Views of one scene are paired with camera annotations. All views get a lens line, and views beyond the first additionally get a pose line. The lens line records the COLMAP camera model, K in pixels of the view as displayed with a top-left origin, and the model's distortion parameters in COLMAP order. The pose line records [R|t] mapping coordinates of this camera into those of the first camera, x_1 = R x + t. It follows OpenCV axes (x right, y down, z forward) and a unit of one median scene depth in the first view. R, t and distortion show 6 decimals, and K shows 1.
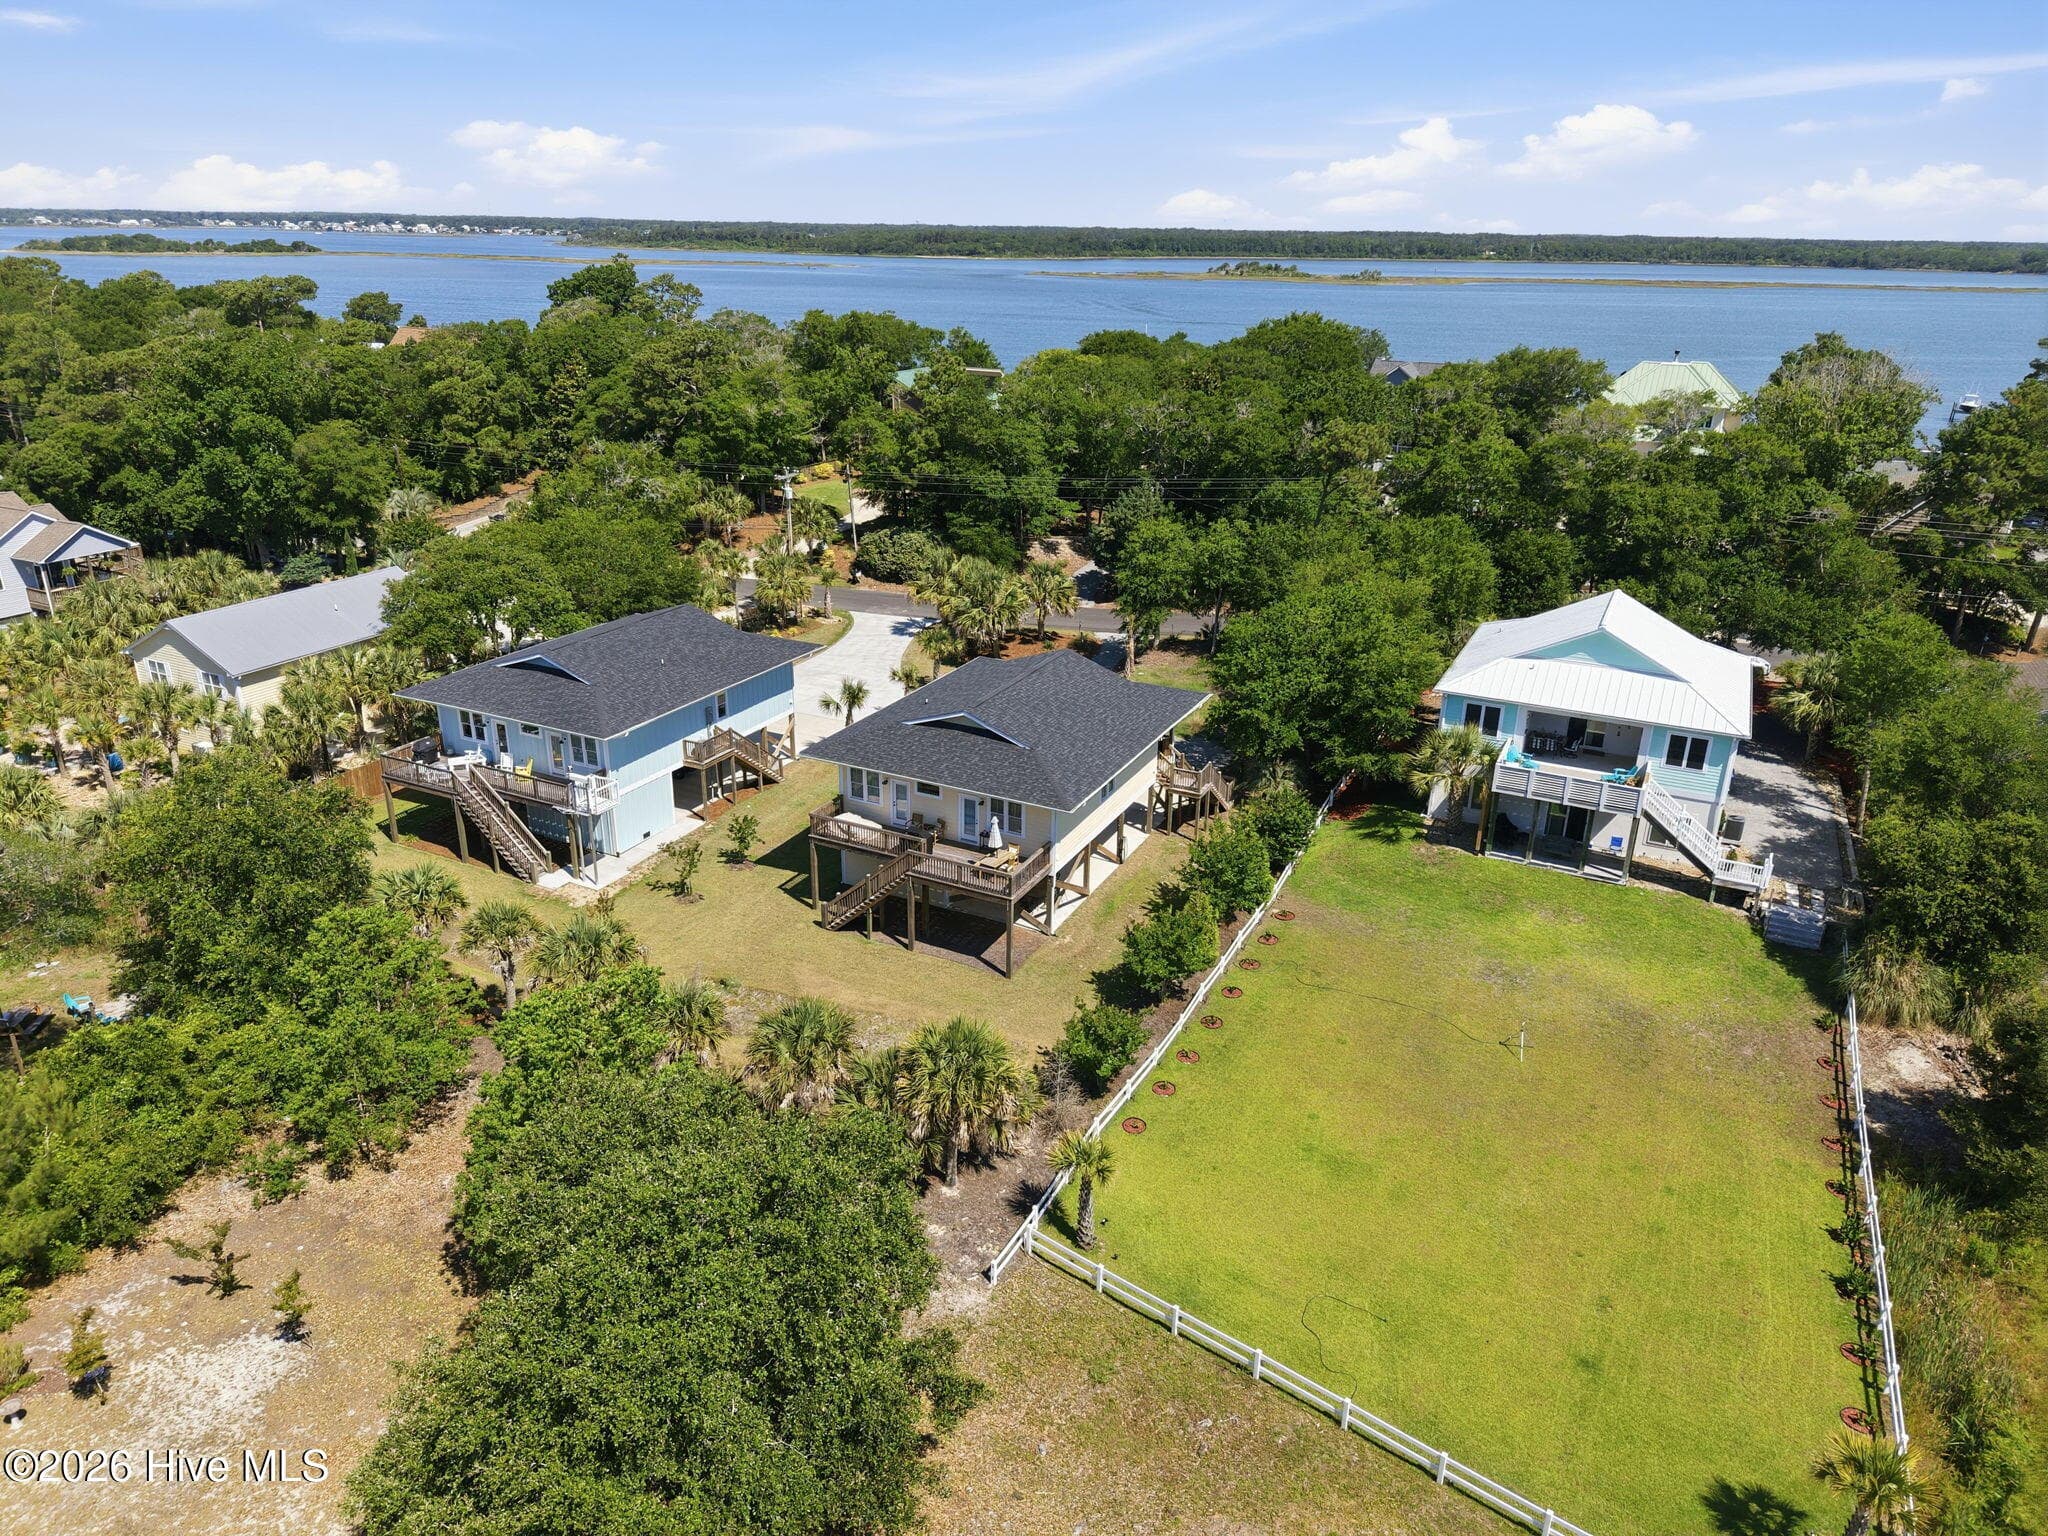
lens RADIAL K [[1370.0, 0, 1015.8], [0, 1370.0, 746.9], [0, 0, 1]] dist [0.079366, -0.115787]
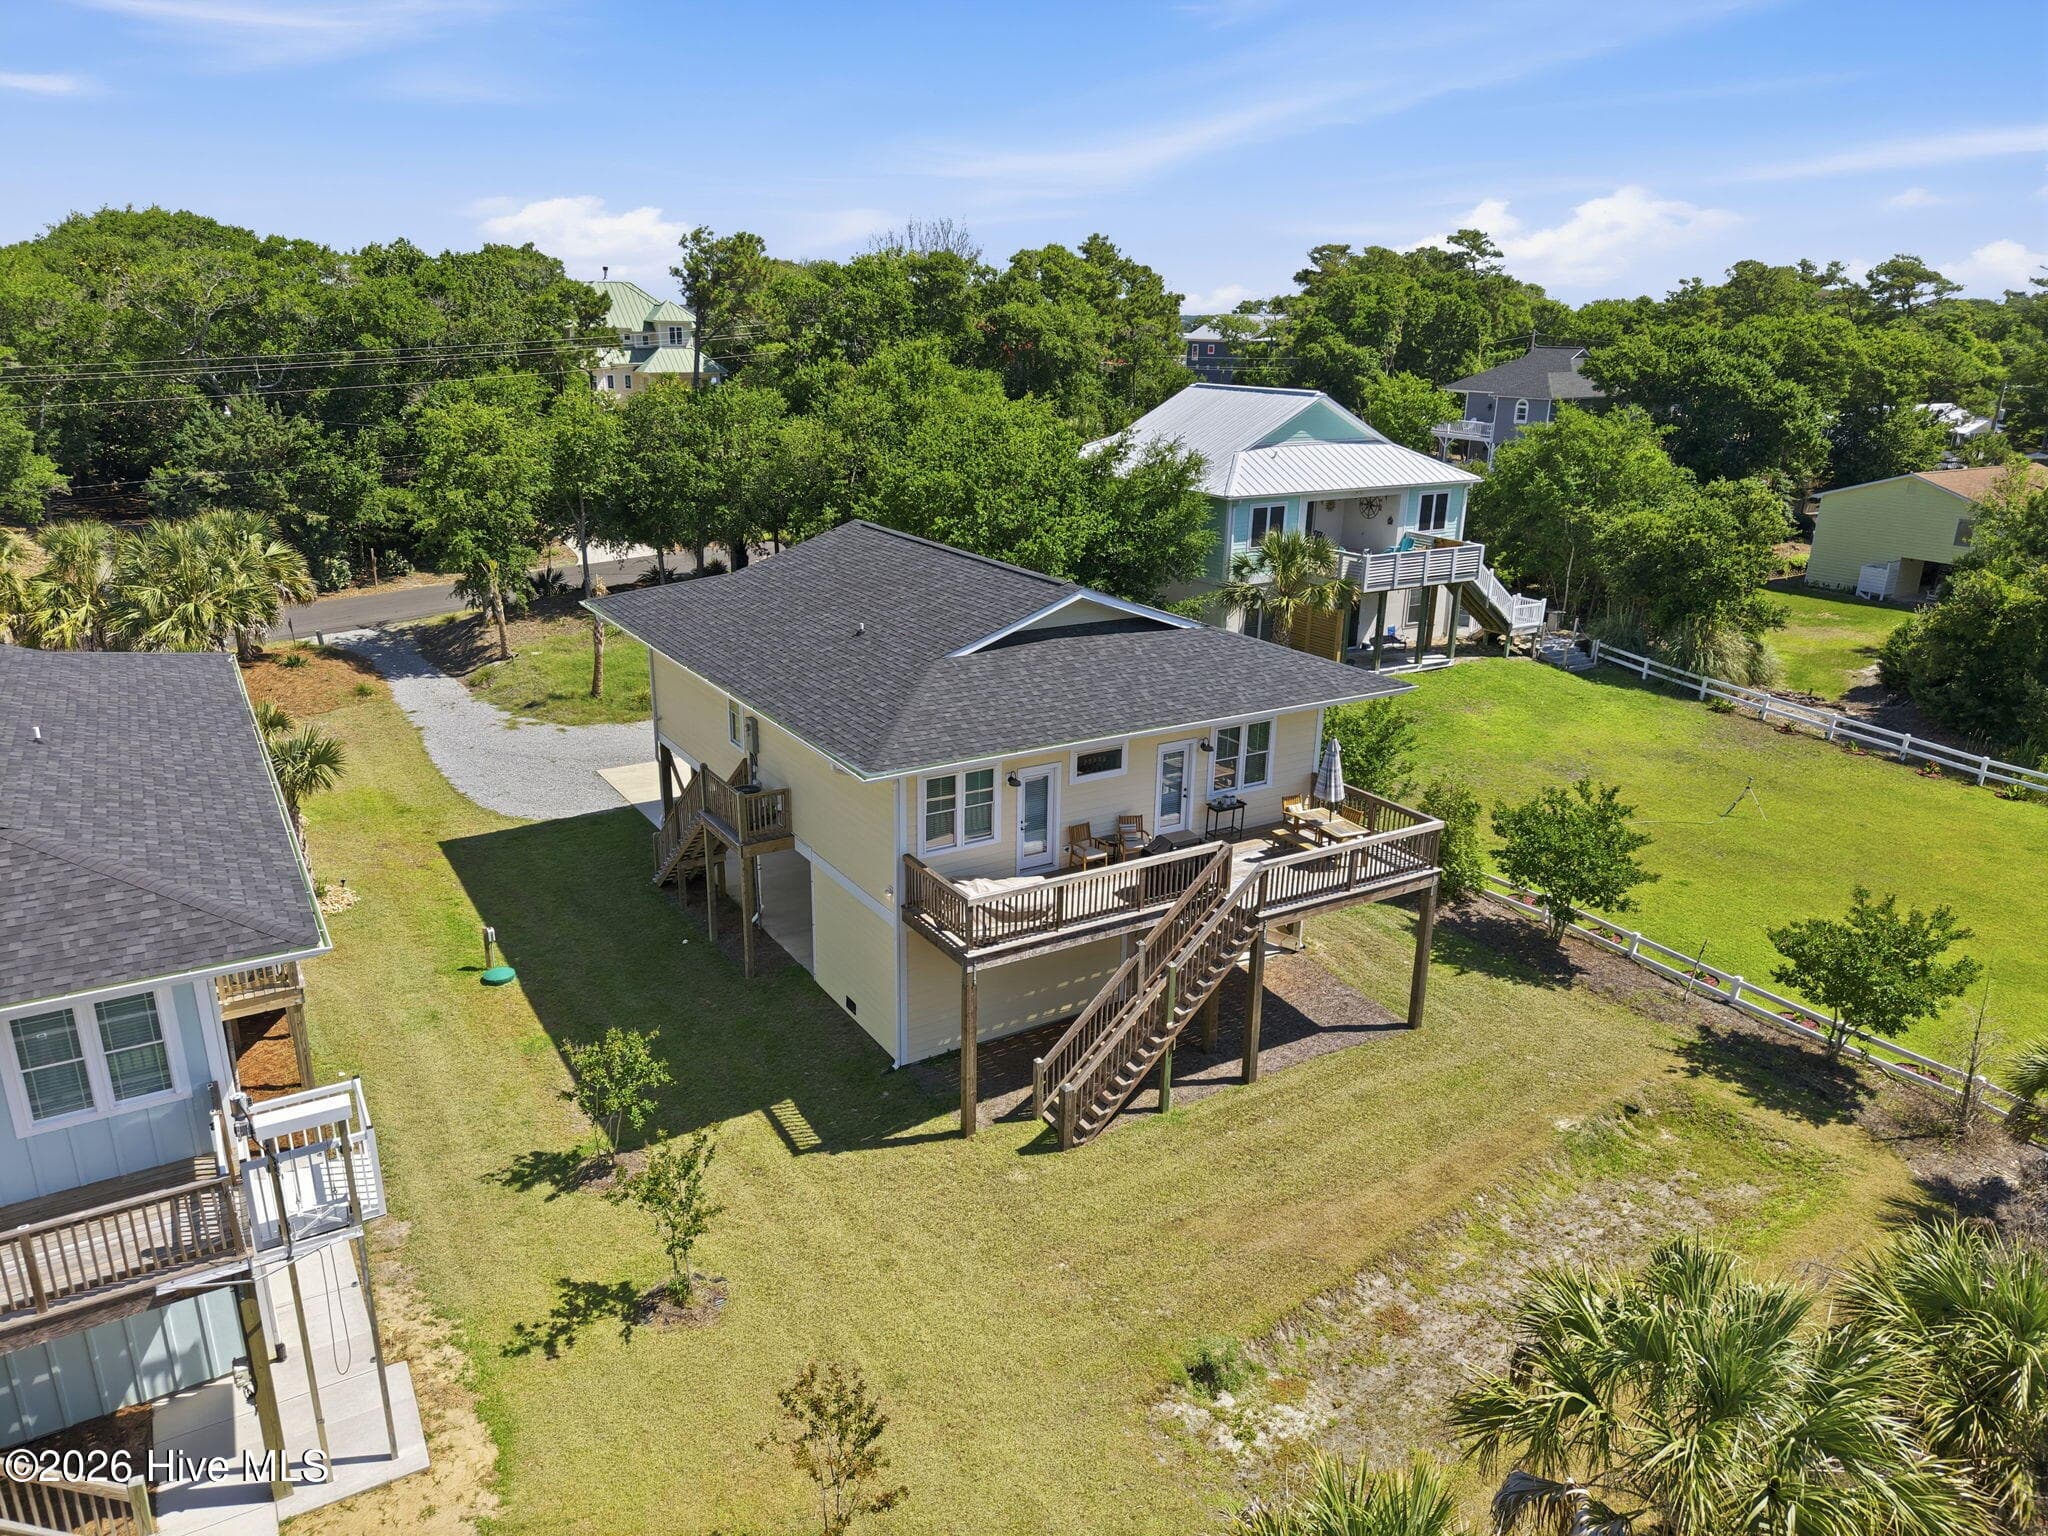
lens RADIAL K [[1368.1, 0, 1020.7], [0, 1368.1, 765.8], [0, 0, 1]] dist [0.019741, -0.026466]
pose [[0.519366, -0.270936, 0.810465, -0.395109], [0.290152, 0.947976, 0.130969, -0.031765], [-0.803786, 0.167137, 0.570959, 0.660942]]
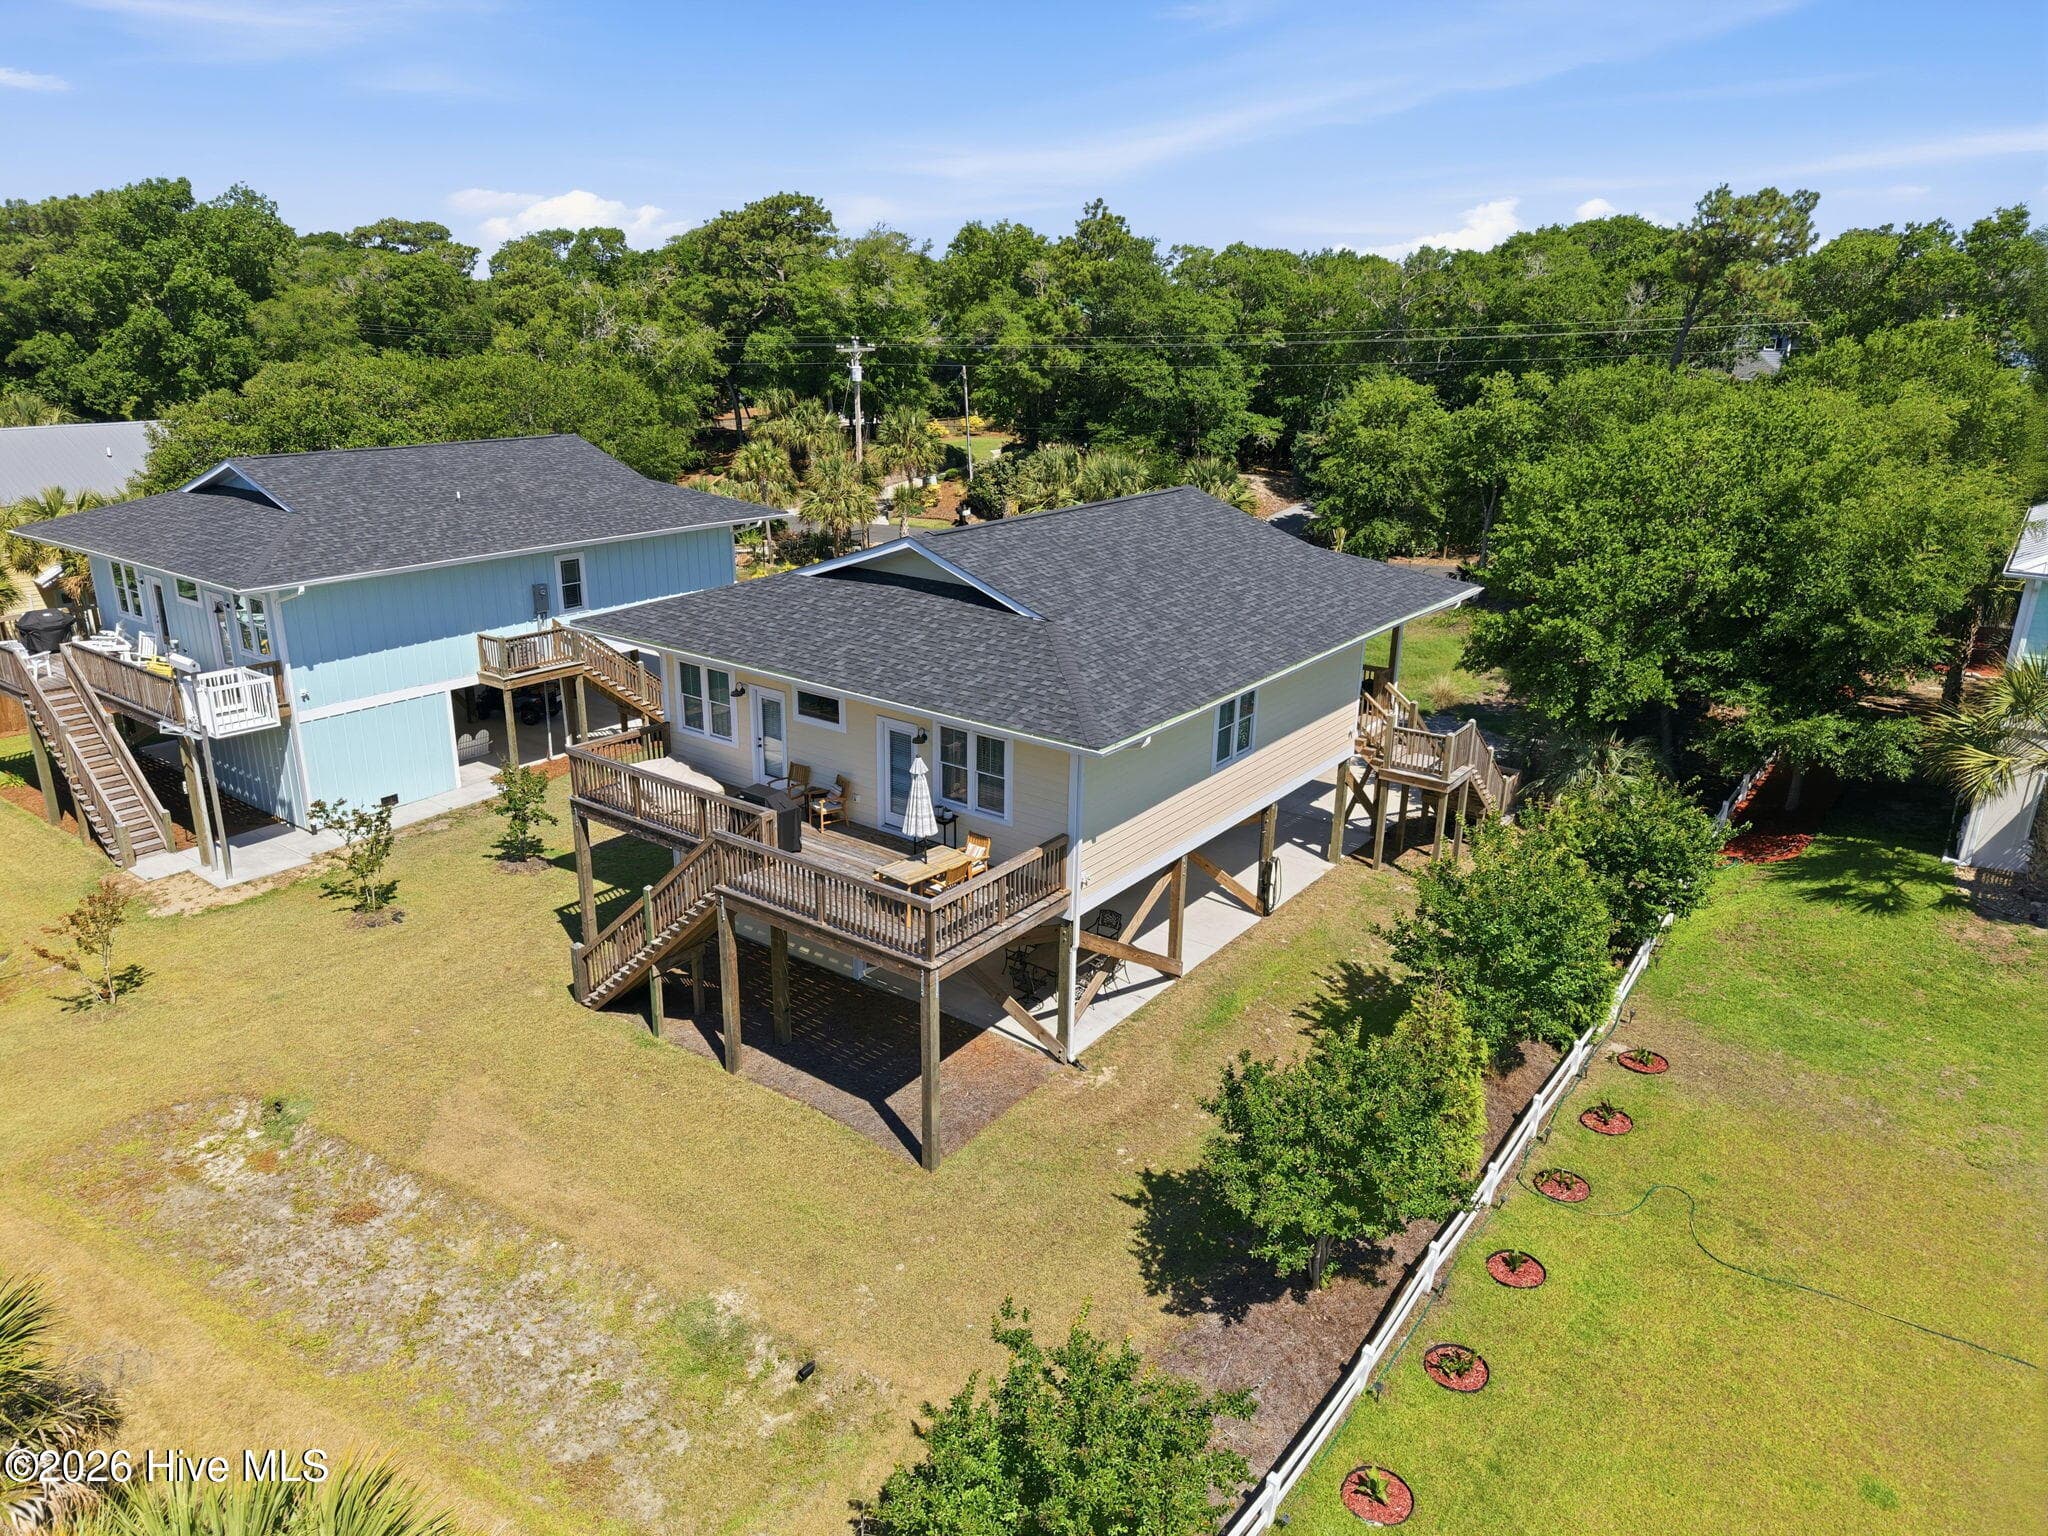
lens RADIAL K [[1368.1, 0, 1020.7], [0, 1368.1, 765.8], [0, 0, 1]] dist [0.019741, -0.026466]
pose [[0.985208, 0.055059, -0.162278, 0.064616], [-0.061466, 0.997505, -0.034727, 0.053272], [0.159961, 0.044188, 0.986134, 0.500804]]
